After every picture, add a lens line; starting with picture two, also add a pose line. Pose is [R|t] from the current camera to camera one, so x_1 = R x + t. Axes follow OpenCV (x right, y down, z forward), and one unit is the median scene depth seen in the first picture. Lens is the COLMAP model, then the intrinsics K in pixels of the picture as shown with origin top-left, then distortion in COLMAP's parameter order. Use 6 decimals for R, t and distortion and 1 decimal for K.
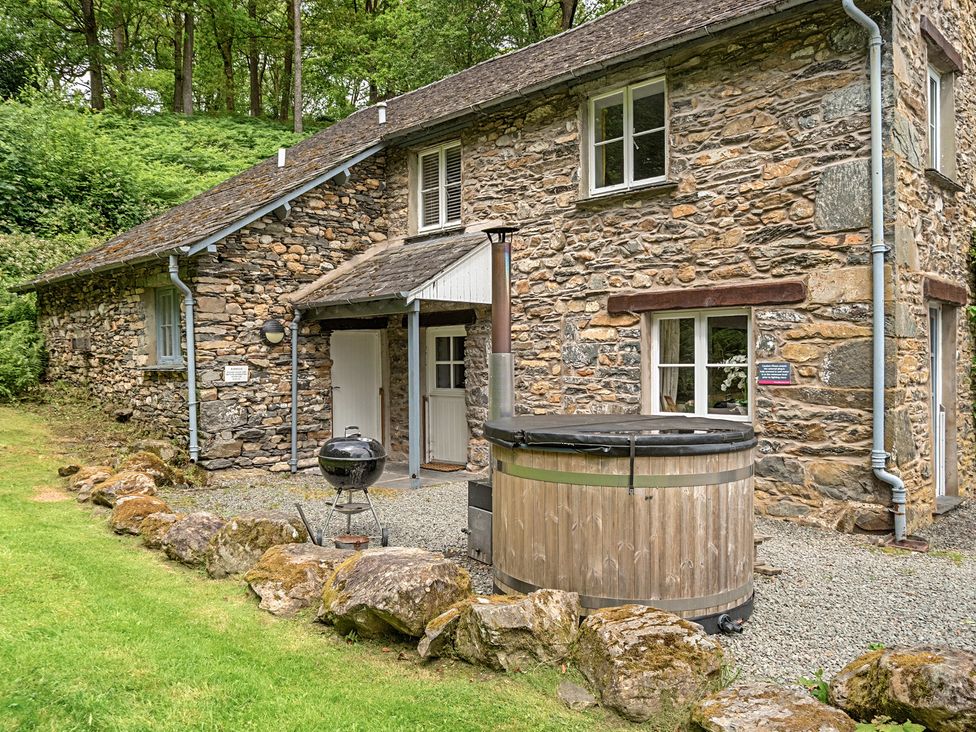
lens RADIAL K [[600.8, 0, 544.2], [0, 600.8, 364.0], [0, 0, 1]] dist [-0.002919, -0.000162]
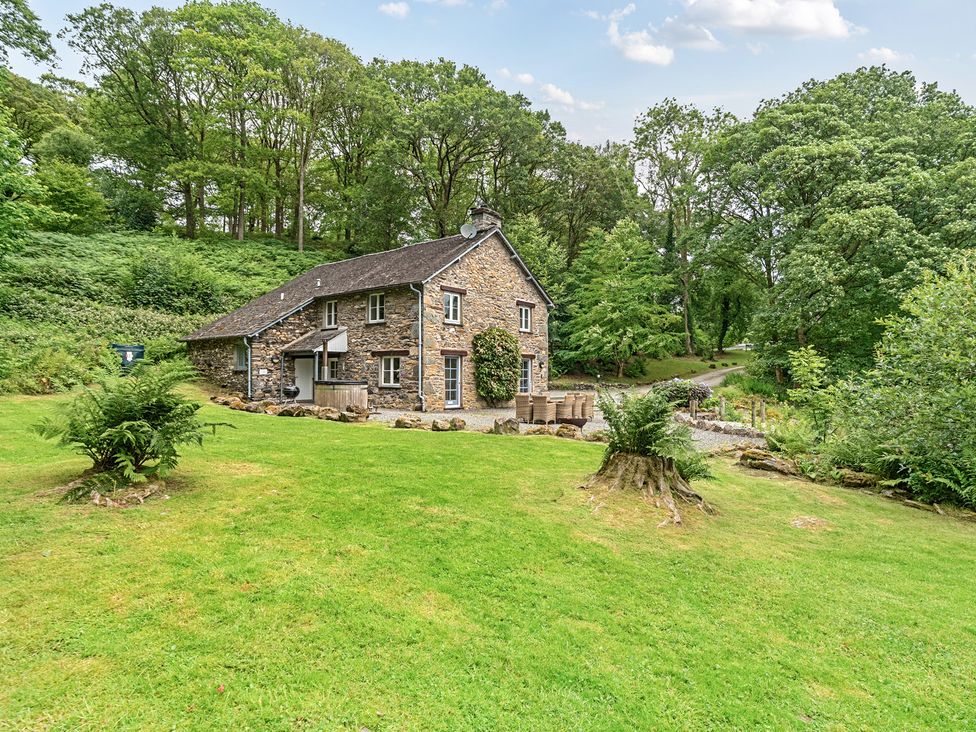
lens RADIAL K [[379.8, 0, 488.0], [0, 379.8, 366.0], [0, 0, 1]] dist [-0.000899, -0.000160]
pose [[0.998041, 0.015624, 0.060583, 0.636858], [-0.014052, 0.999556, -0.026287, 0.023490], [-0.060967, 0.025384, 0.997817, -1.245451]]
